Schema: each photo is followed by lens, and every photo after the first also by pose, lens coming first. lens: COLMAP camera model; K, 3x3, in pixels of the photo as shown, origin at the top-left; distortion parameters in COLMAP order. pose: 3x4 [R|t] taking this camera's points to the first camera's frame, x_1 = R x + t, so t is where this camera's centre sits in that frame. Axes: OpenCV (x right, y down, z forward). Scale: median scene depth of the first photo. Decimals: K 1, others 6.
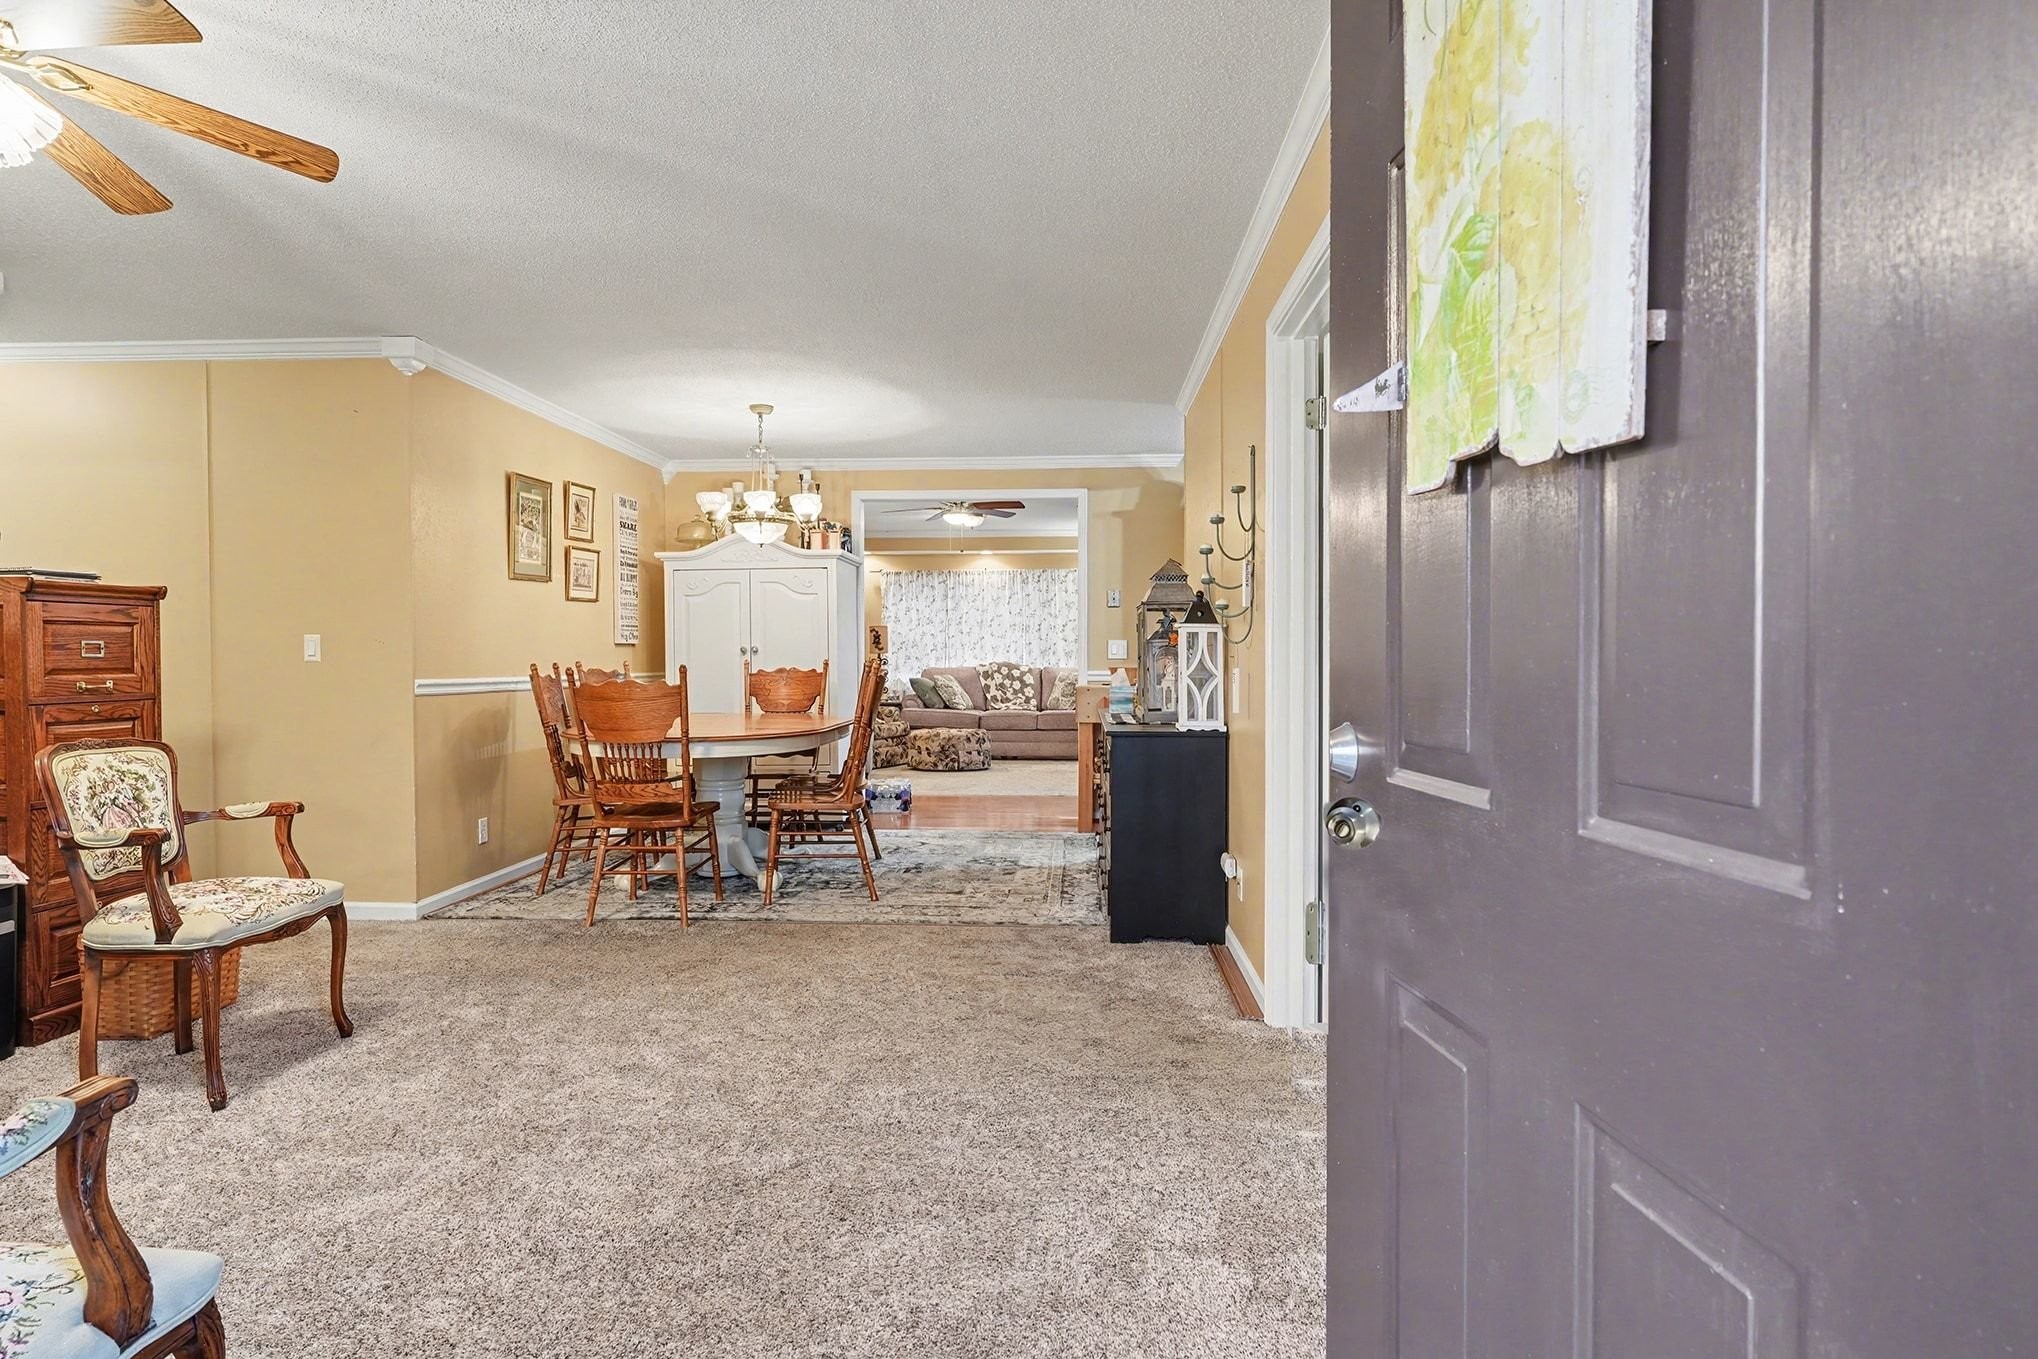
lens RADIAL K [[982.4, 0, 1020.1], [0, 982.4, 671.5], [0, 0, 1]] dist [-0.002801, -0.000130]
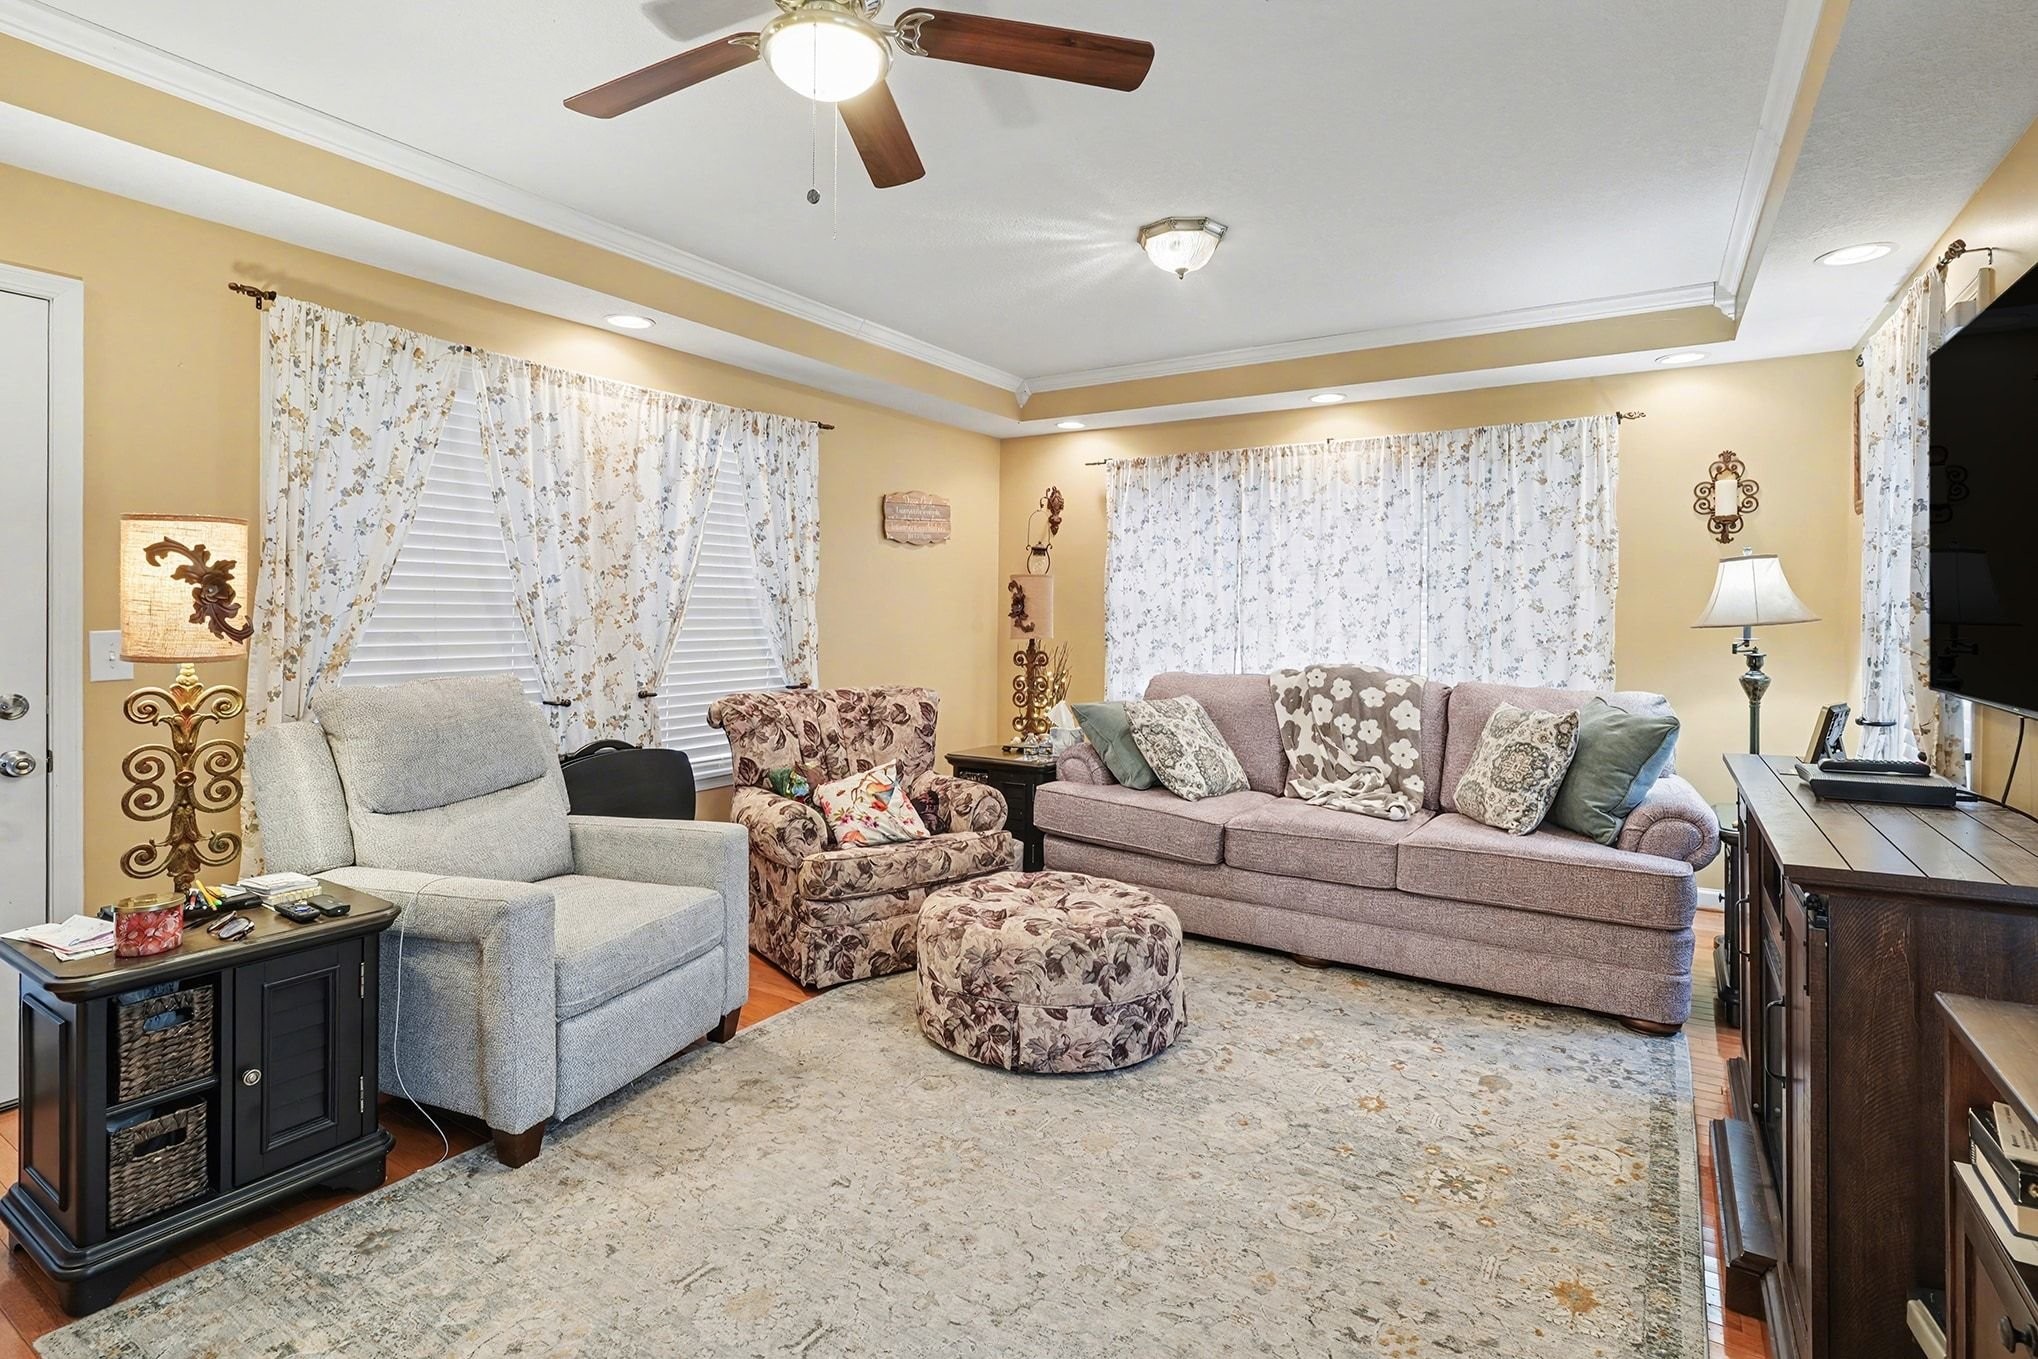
lens RADIAL K [[982.4, 0, 1030.2], [0, 982.4, 606.2], [0, 0, 1]] dist [-0.002801, -0.000130]
pose [[0.872189, 0.004124, -0.489151, 0.064562], [-0.016834, 0.999625, -0.021589, -0.022846], [0.488879, 0.027064, 0.871932, 0.613431]]
